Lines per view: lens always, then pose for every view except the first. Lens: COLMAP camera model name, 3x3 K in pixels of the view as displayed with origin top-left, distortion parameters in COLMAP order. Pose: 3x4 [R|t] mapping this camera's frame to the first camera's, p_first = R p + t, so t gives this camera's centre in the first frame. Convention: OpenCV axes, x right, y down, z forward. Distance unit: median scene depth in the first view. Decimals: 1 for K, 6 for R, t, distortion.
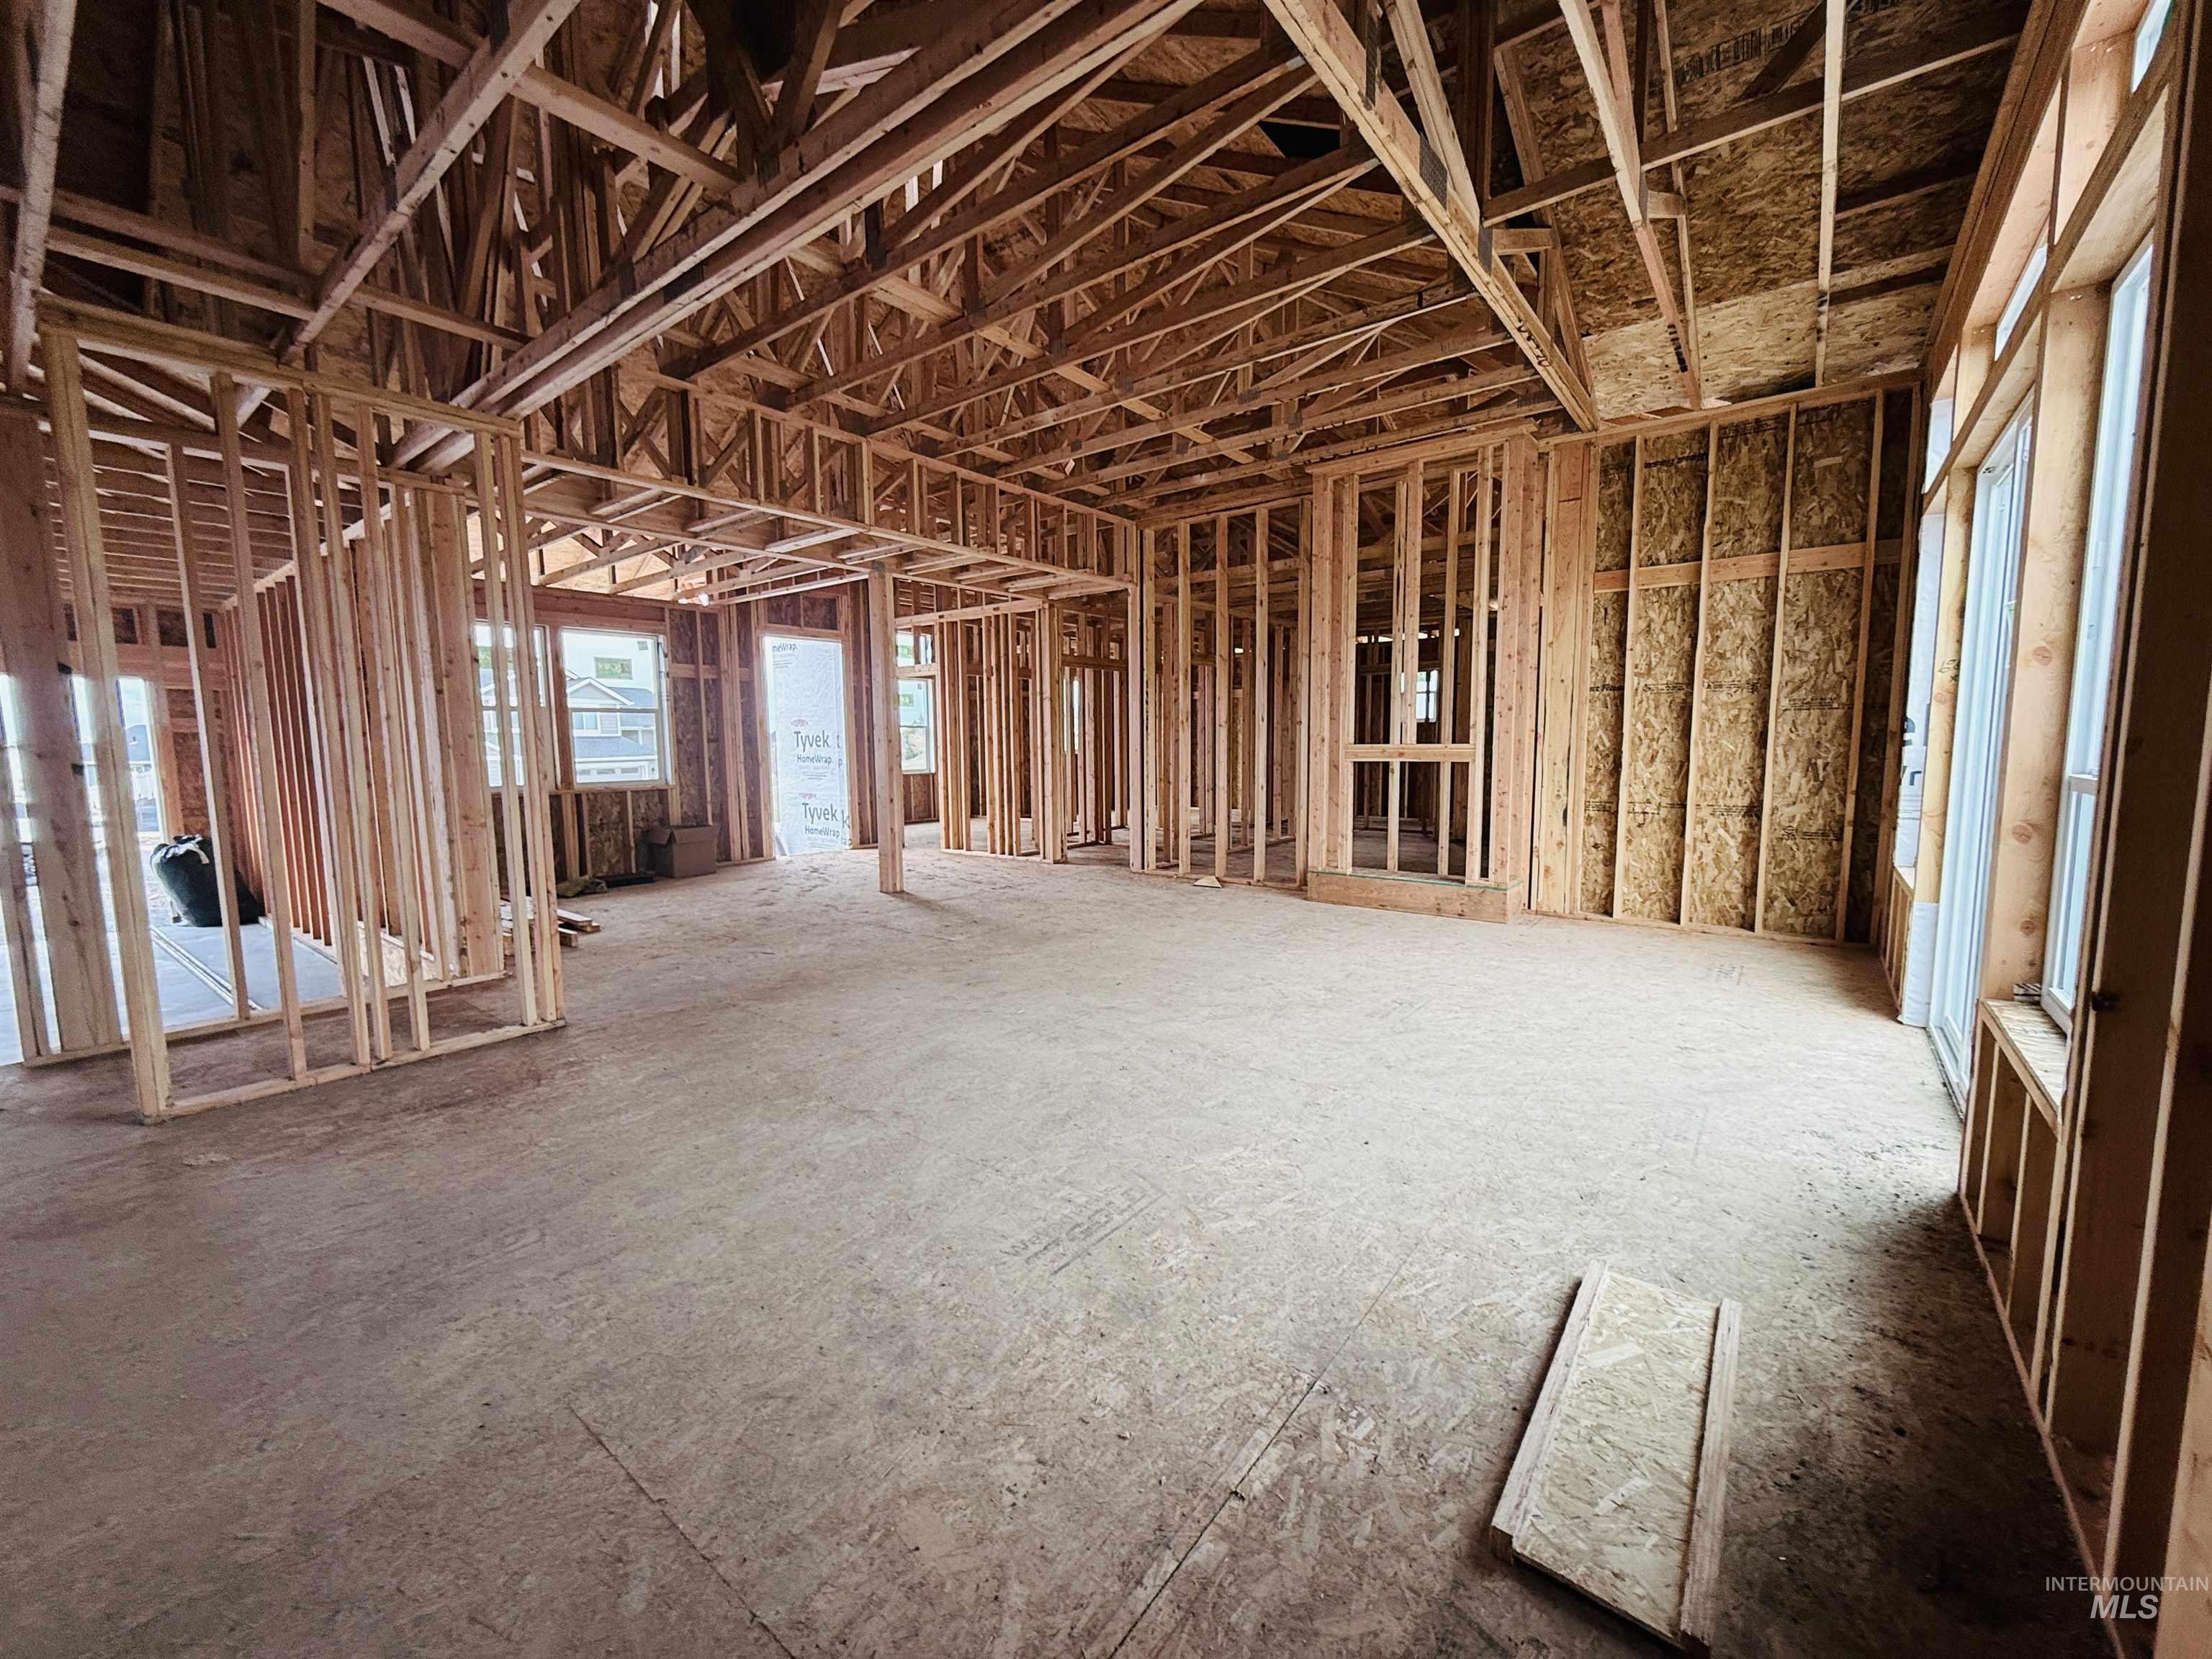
lens RADIAL K [[878.5, 0, 1112.5], [0, 878.5, 827.0], [0, 0, 1]] dist [-0.001655, 0.000365]
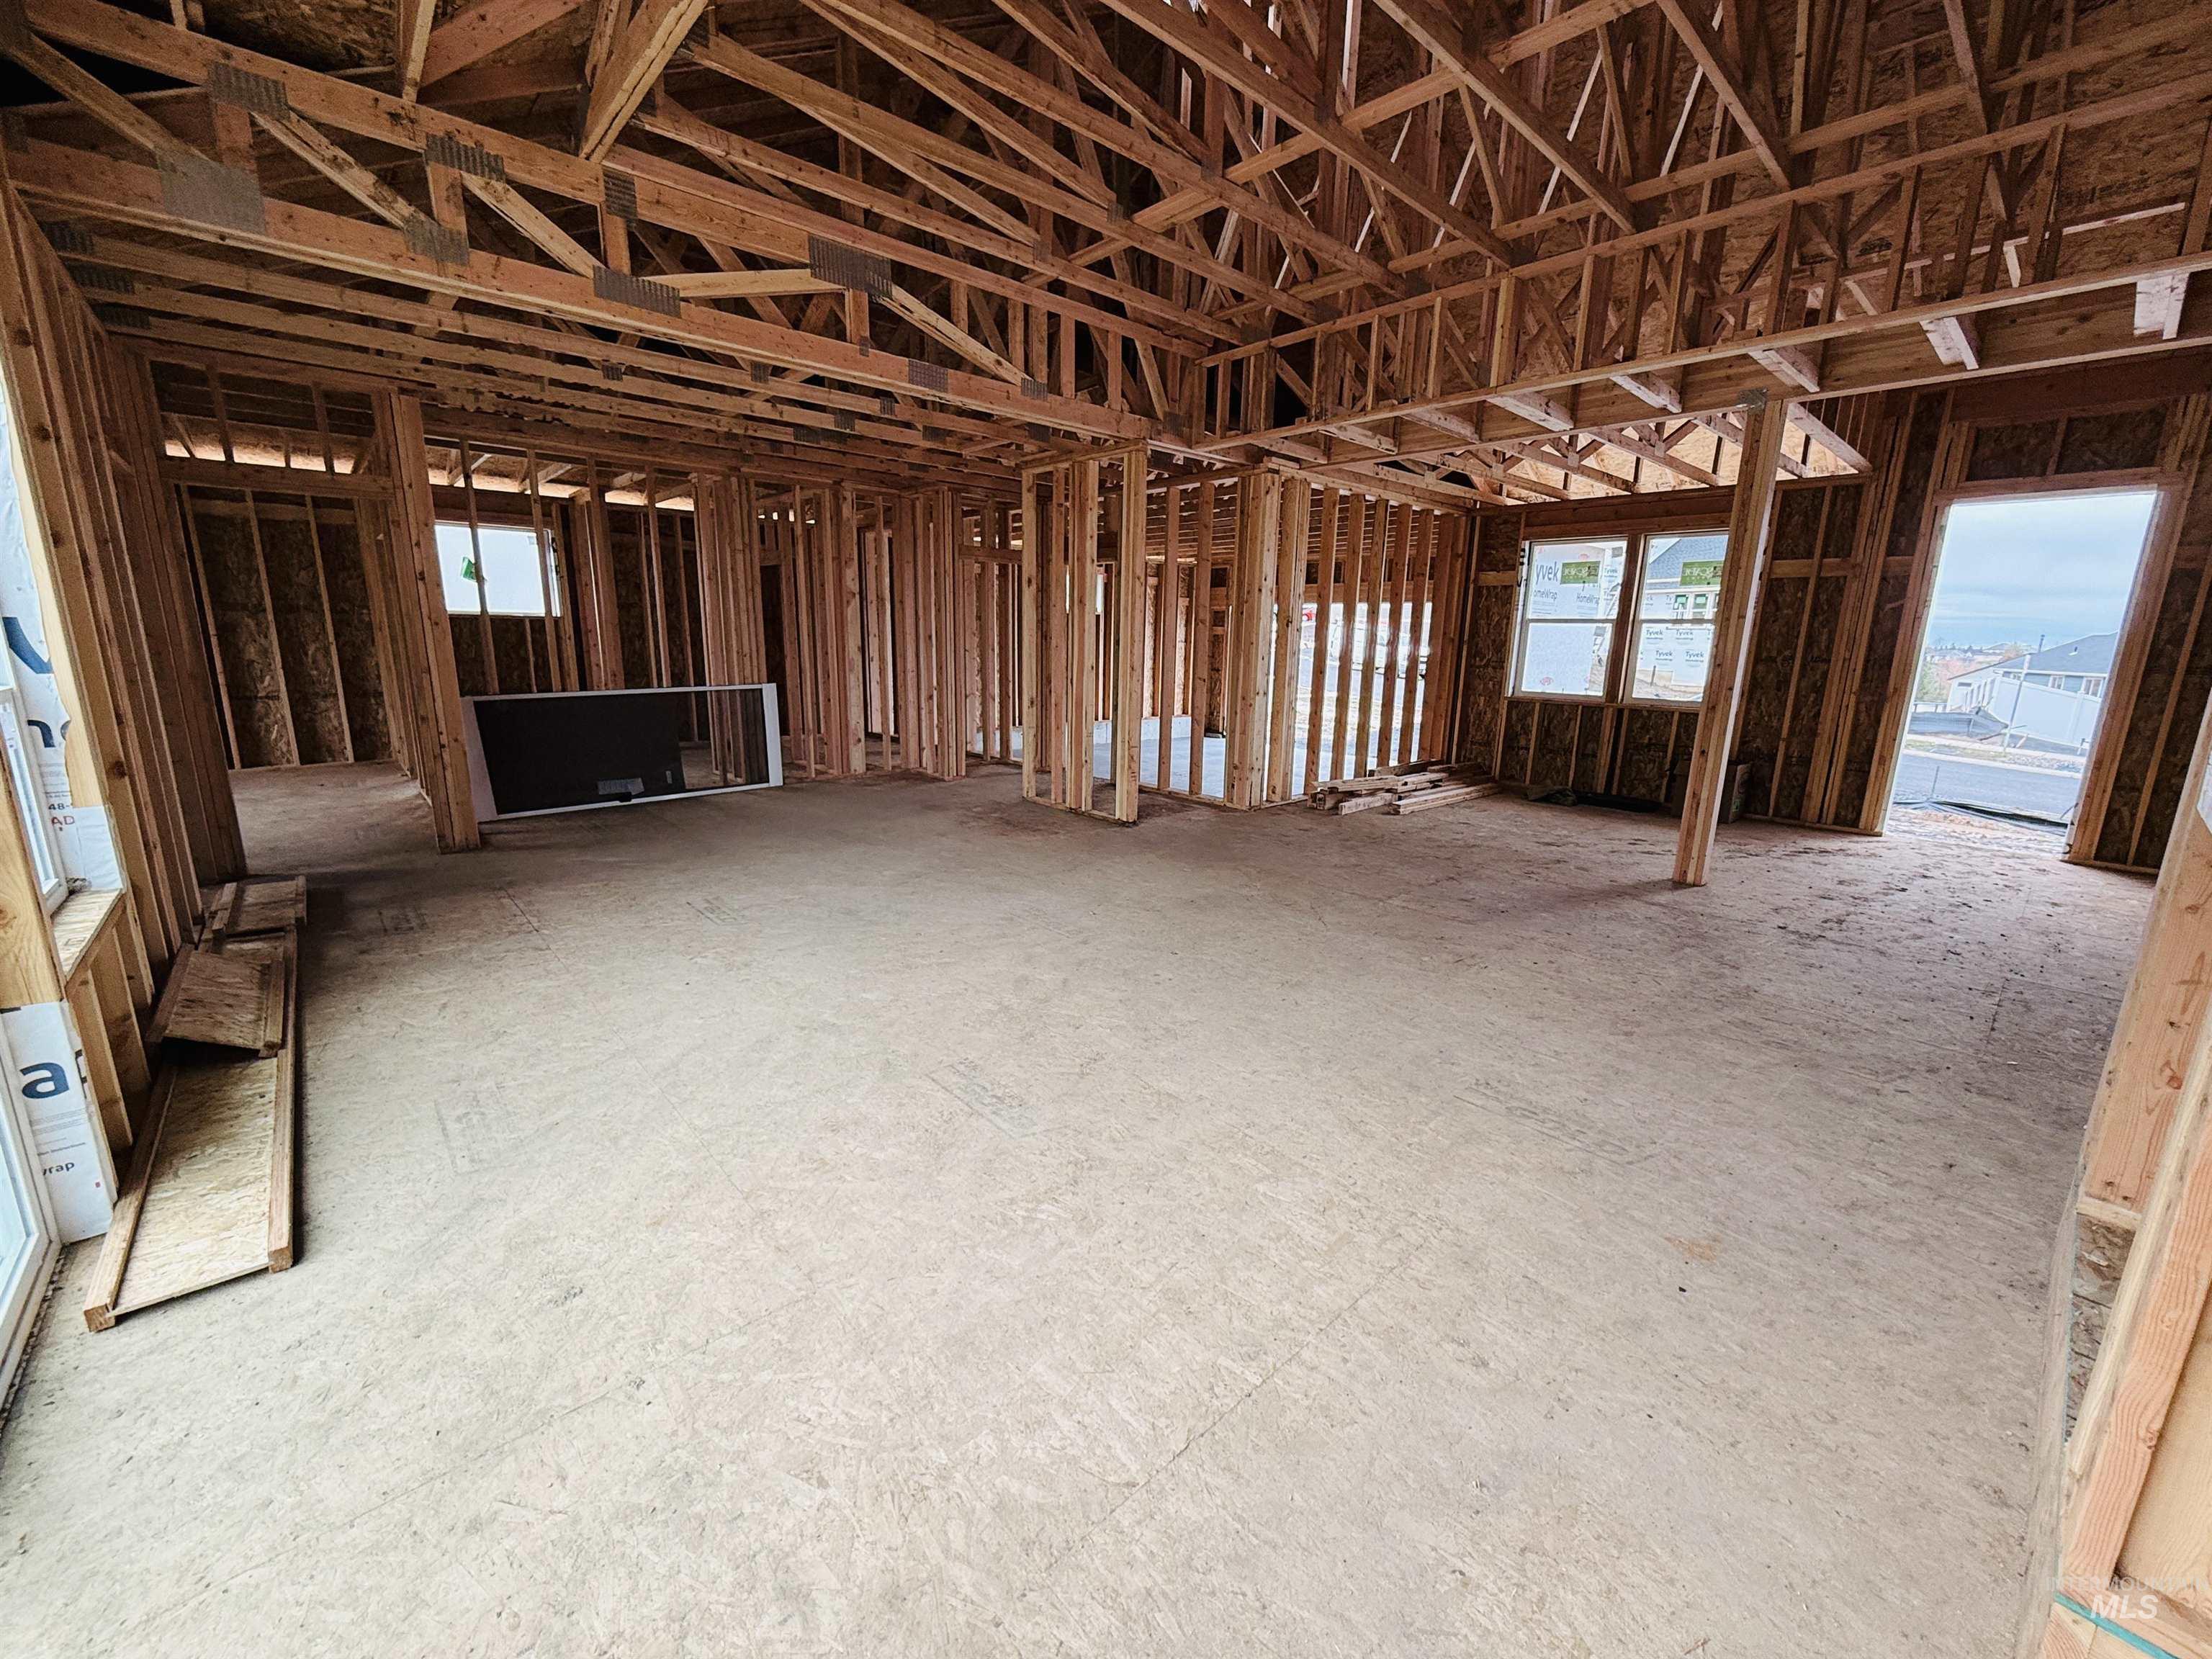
lens RADIAL K [[878.5, 0, 1112.9], [0, 878.5, 829.1], [0, 0, 1]] dist [-0.001655, 0.000365]
pose [[-0.169910, 0.219112, -0.960792, 0.844919], [-0.119360, 0.963214, 0.240773, -0.139508], [0.978204, 0.155590, -0.137506, 1.096635]]
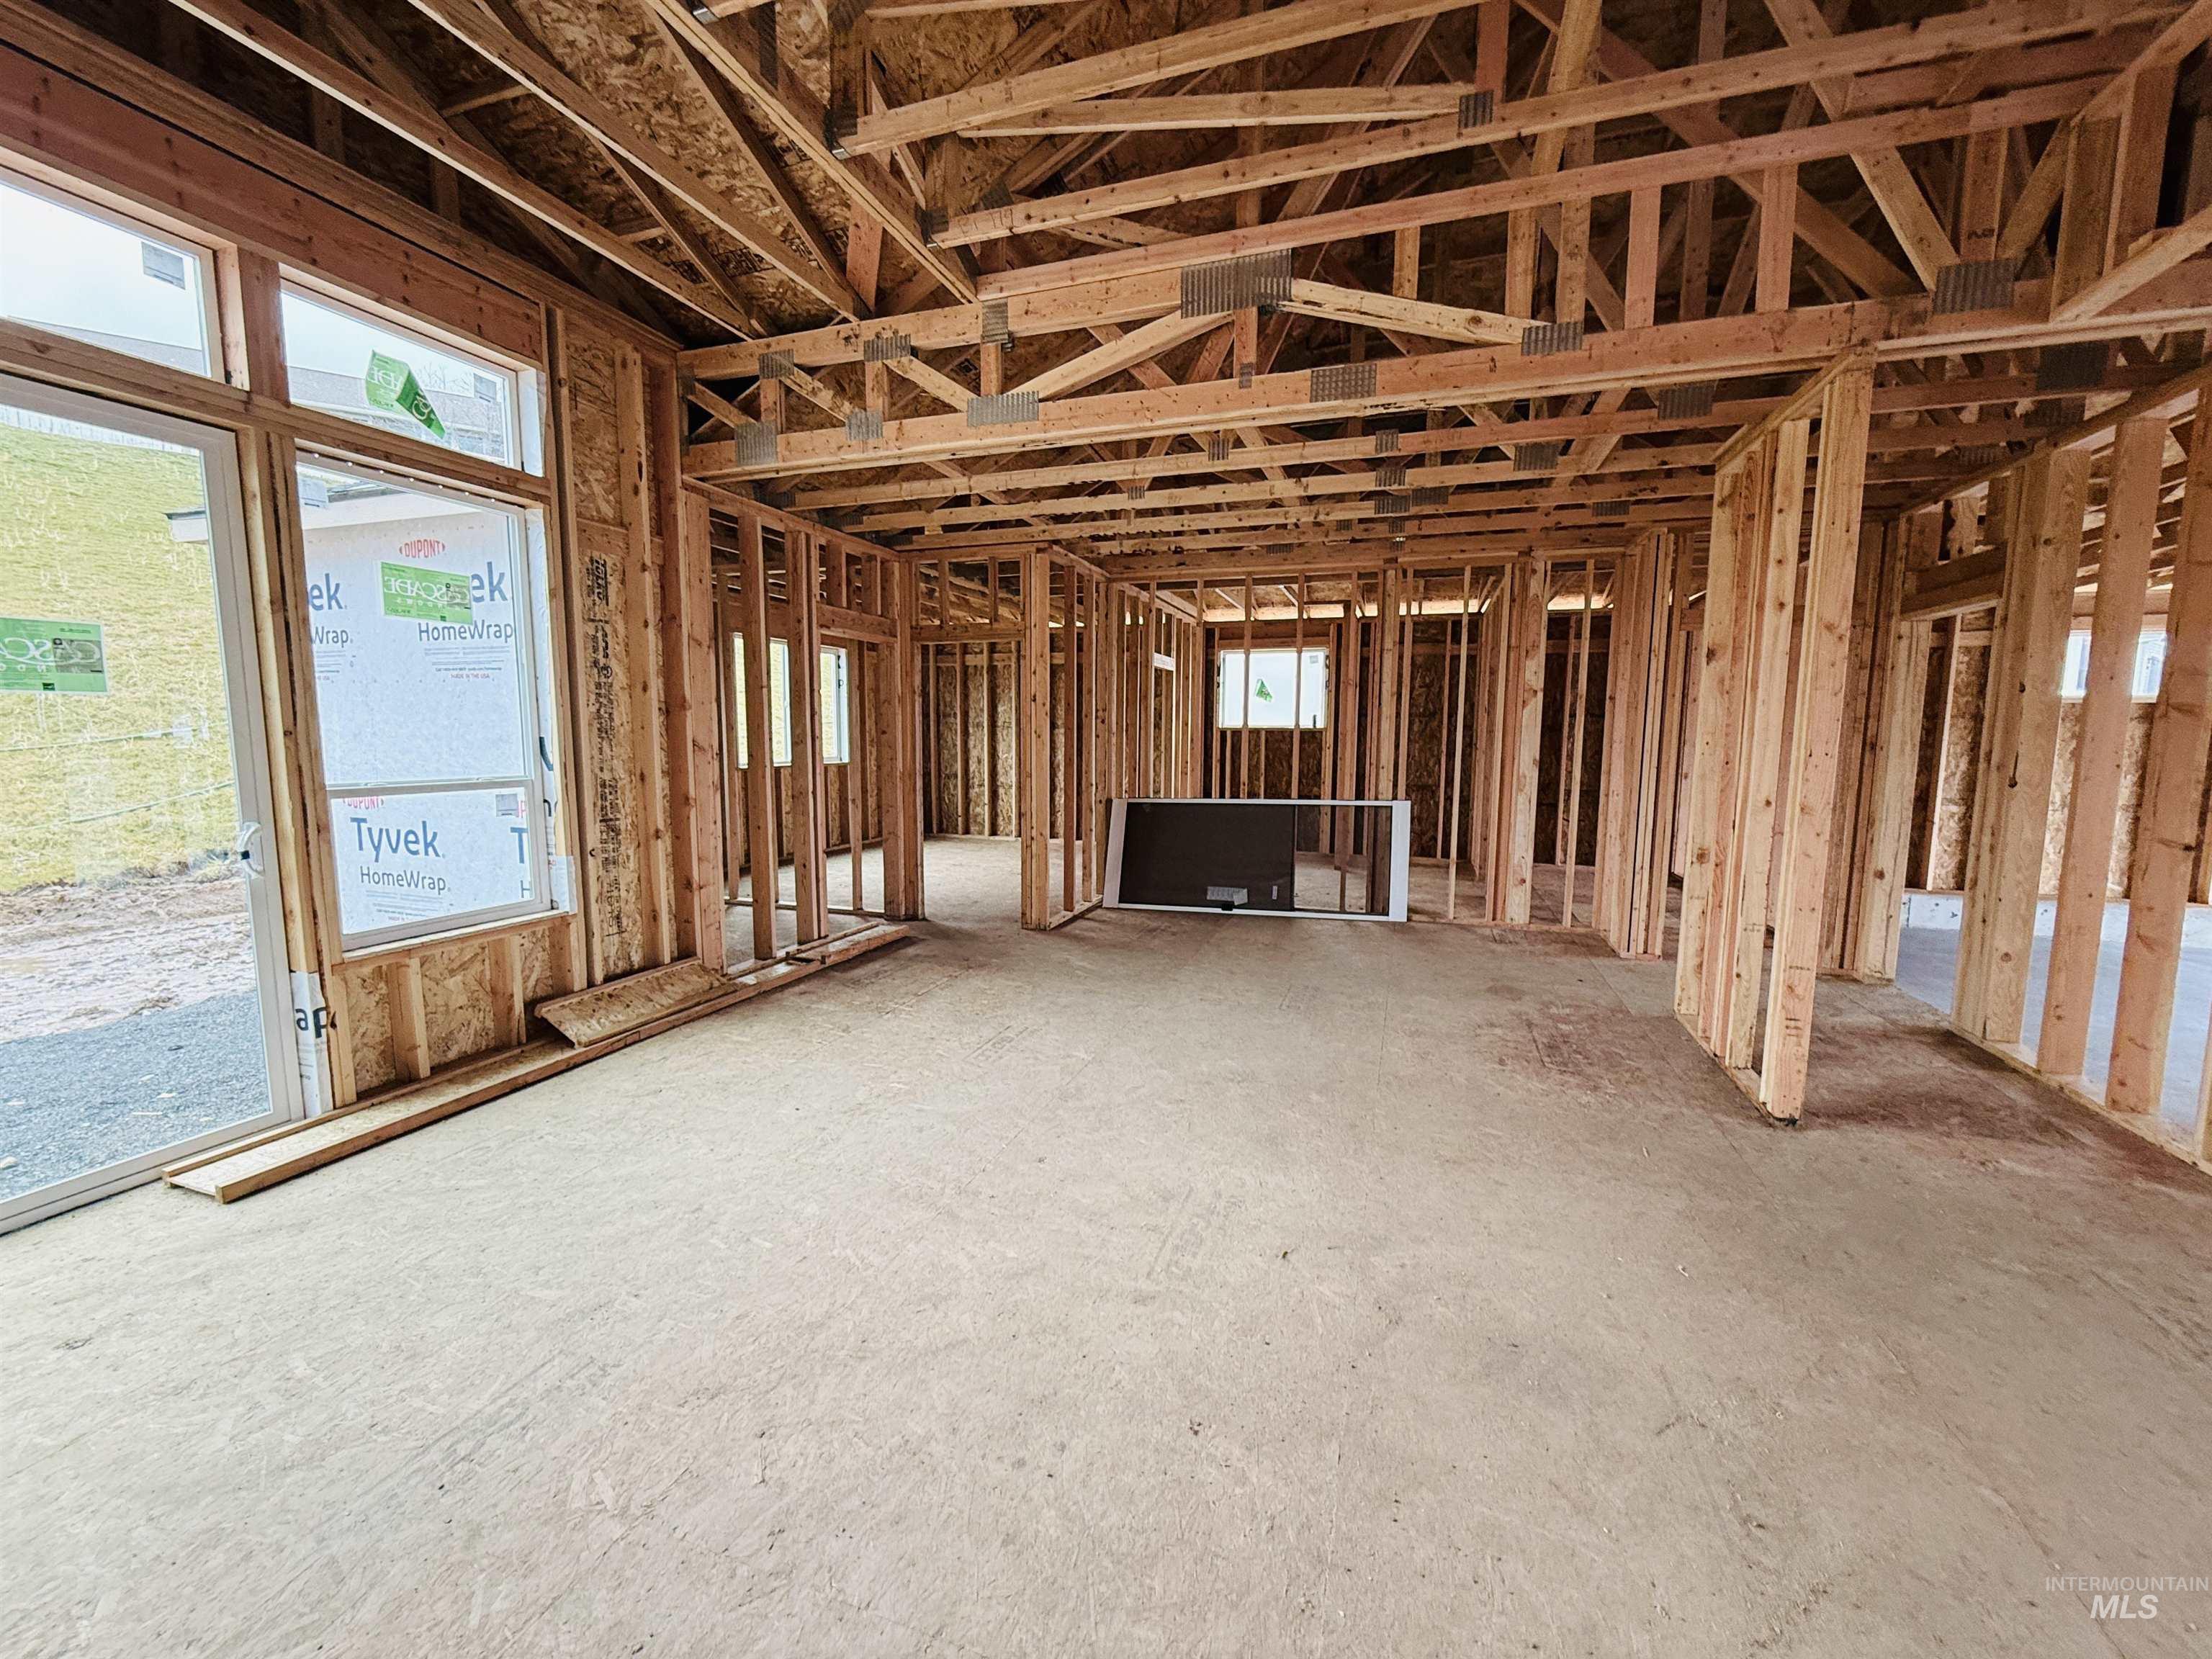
lens RADIAL K [[878.5, 0, 1112.9], [0, 878.5, 829.3], [0, 0, 1]] dist [-0.001655, 0.000365]
pose [[-0.945100, 0.040796, -0.324224, 0.163263], [-0.030003, 0.977153, 0.210409, -0.166155], [0.325400, 0.208585, -0.922284, 1.358414]]
